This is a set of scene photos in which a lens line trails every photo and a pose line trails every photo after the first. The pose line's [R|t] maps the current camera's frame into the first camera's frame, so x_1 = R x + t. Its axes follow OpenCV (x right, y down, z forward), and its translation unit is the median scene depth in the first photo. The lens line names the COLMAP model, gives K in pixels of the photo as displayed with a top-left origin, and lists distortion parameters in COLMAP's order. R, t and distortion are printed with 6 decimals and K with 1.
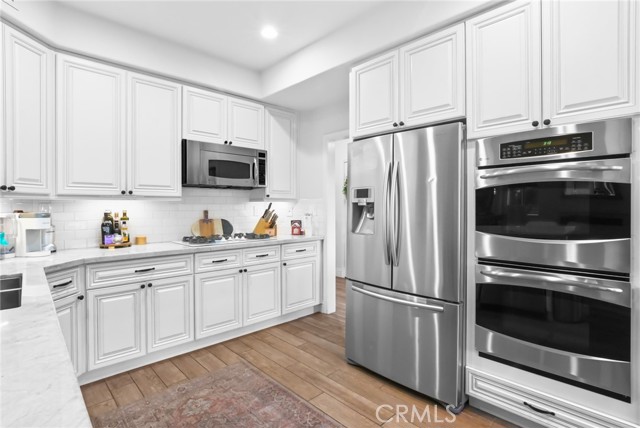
lens RADIAL K [[316.7, 0, 320.0], [0, 316.7, 214.0], [0, 0, 1]] dist [-0.025285, 0.016661]
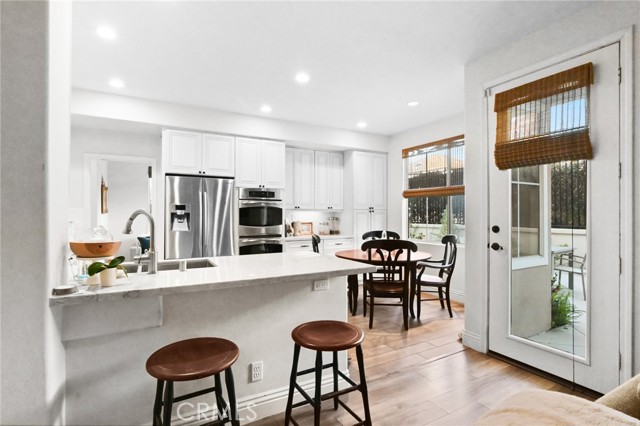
lens RADIAL K [[316.7, 0, 320.0], [0, 316.7, 213.0], [0, 0, 1]] dist [-0.025285, 0.016661]
pose [[0.254901, 0.005693, 0.966950, -1.277372], [0.020634, 0.999723, -0.011325, 0.000456], [-0.966747, 0.022839, 0.254713, -0.163528]]
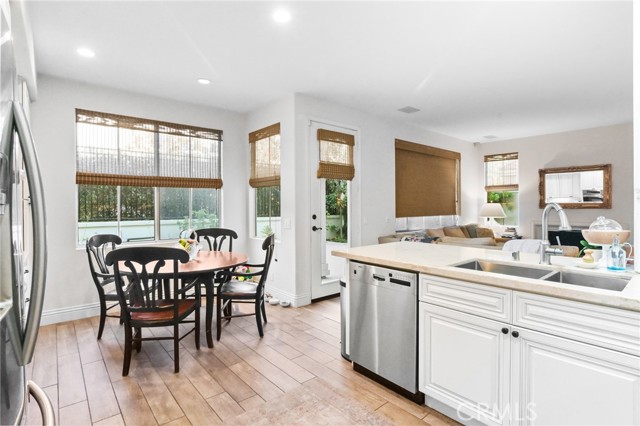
lens RADIAL K [[316.7, 0, 320.0], [0, 316.7, 213.0], [0, 0, 1]] dist [-0.025285, 0.016661]
pose [[-0.998893, 0.006298, 0.046613, -0.163357], [0.008220, 0.999119, 0.041157, -0.031955], [-0.046313, 0.041495, -0.998065, 1.174546]]
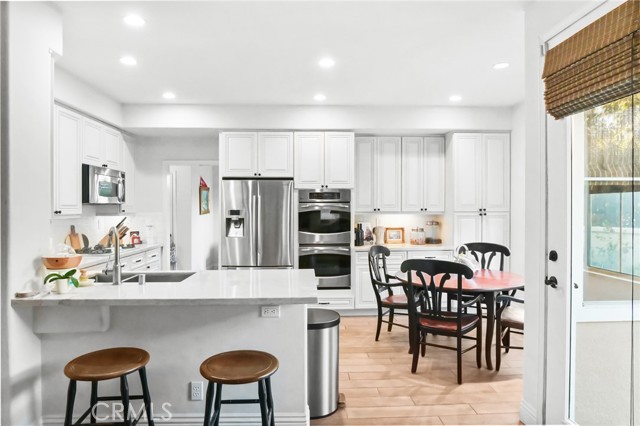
lens RADIAL K [[401.0, 0, 318.8], [0, 401.0, 210.5], [0, 0, 1]] dist [-0.020317, -0.000234]
pose [[0.657937, -0.006245, 0.753047, -1.103943], [0.018120, 0.999807, -0.007540, -0.050102], [-0.752855, 0.018606, 0.657924, -0.673841]]
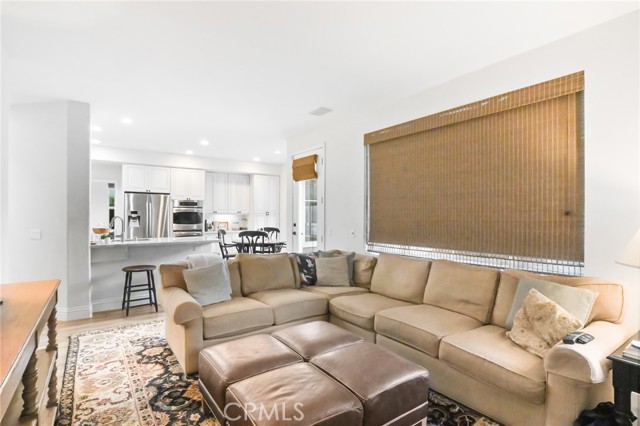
lens RADIAL K [[312.1, 0, 309.7], [0, 312.1, 210.0], [0, 0, 1]] dist [-0.004422, -0.000633]
pose [[0.158245, 0.018466, 0.987227, -2.258218], [0.018315, 0.999598, -0.021633, 0.000625], [-0.987230, 0.021504, 0.157843, -0.937441]]
